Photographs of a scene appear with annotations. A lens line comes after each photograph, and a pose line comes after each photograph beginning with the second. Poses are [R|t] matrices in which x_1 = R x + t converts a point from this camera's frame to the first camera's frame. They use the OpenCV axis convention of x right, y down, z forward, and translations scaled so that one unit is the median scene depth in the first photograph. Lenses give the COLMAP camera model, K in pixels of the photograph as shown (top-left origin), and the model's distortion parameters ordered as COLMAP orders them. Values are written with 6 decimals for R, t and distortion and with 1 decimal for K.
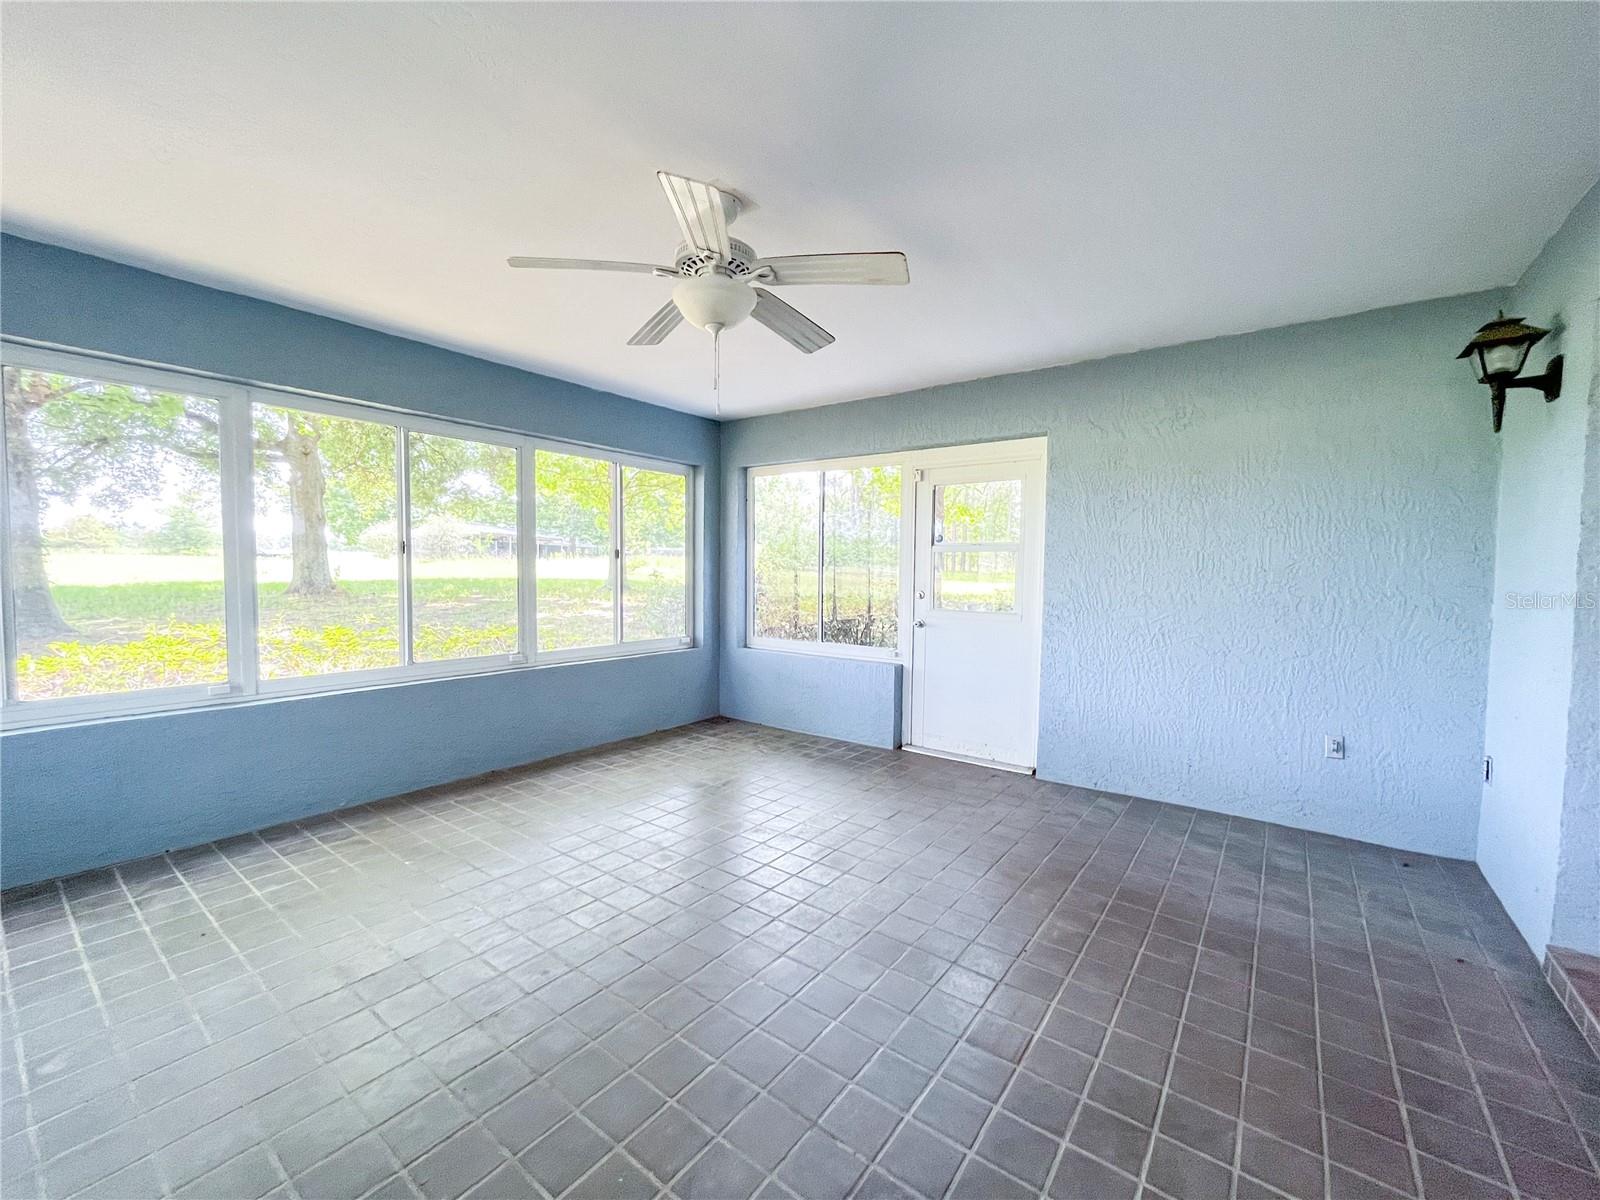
lens RADIAL K [[645.6, 0, 799.6], [0, 645.6, 602.3], [0, 0, 1]] dist [-0.002981, -0.000427]
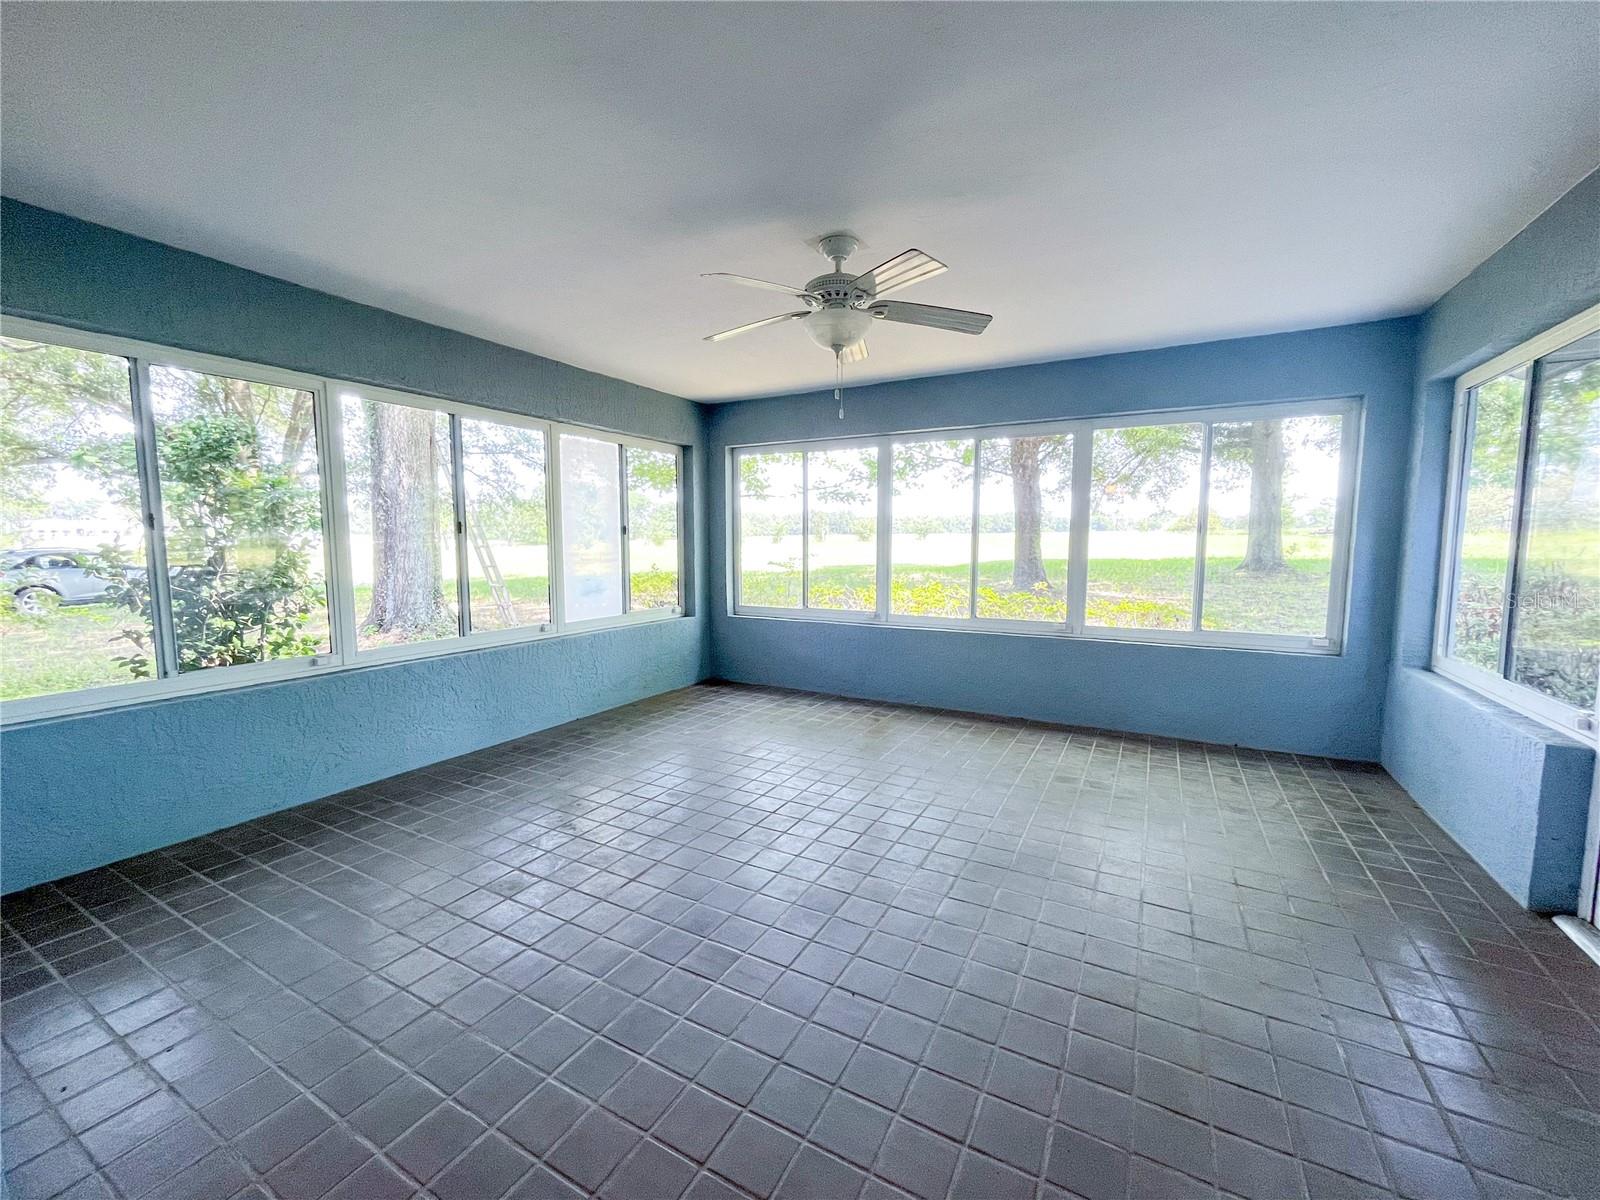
lens RADIAL K [[645.6, 0, 799.6], [0, 645.6, 602.3], [0, 0, 1]] dist [-0.002981, -0.000427]
pose [[0.144589, 0.083094, -0.985997, 0.583323], [-0.048872, 0.995851, 0.076757, -0.018116], [0.988284, 0.037089, 0.148051, 0.401969]]
